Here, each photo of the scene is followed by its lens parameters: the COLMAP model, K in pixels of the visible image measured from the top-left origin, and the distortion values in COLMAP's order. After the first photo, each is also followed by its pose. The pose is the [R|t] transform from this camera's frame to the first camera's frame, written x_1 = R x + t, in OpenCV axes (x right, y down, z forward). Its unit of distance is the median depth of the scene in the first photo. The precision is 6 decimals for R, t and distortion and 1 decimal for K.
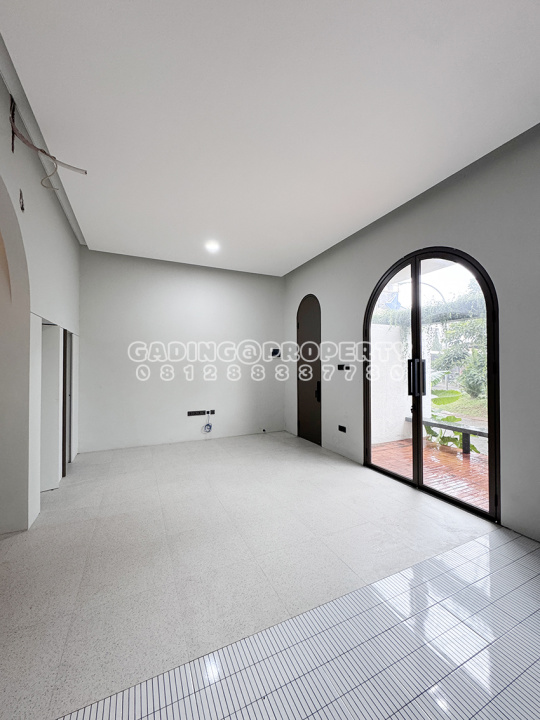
lens RADIAL K [[287.7, 0, 274.2], [0, 287.7, 357.6], [0, 0, 1]] dist [-0.006212, -0.000061]
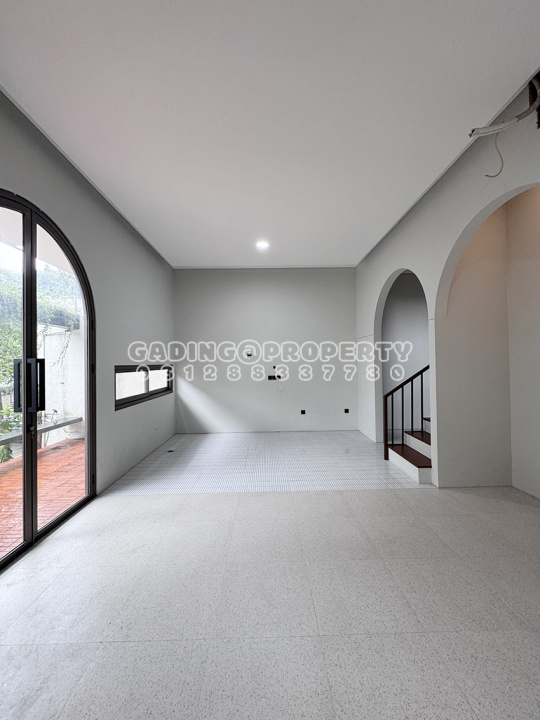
lens RADIAL K [[286.2, 0, 271.5], [0, 286.2, 358.7], [0, 0, 1]] dist [-0.001361, -0.000098]
pose [[-0.909529, 0.028742, 0.414646, -0.313864], [0.015320, 0.999247, -0.035660, 0.039971], [-0.415359, -0.026081, -0.909284, 1.374226]]
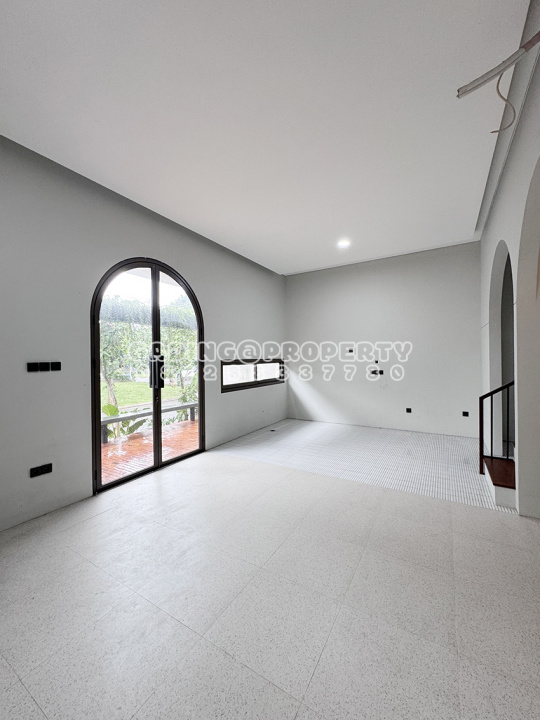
lens RADIAL K [[287.7, 0, 274.2], [0, 287.7, 357.6], [0, 0, 1]] dist [-0.006212, -0.000061]
pose [[-0.554673, 0.019850, 0.831832, -0.695036], [0.003491, 0.999762, -0.021530, 0.040450], [-0.832061, -0.009038, -0.554610, 1.232604]]
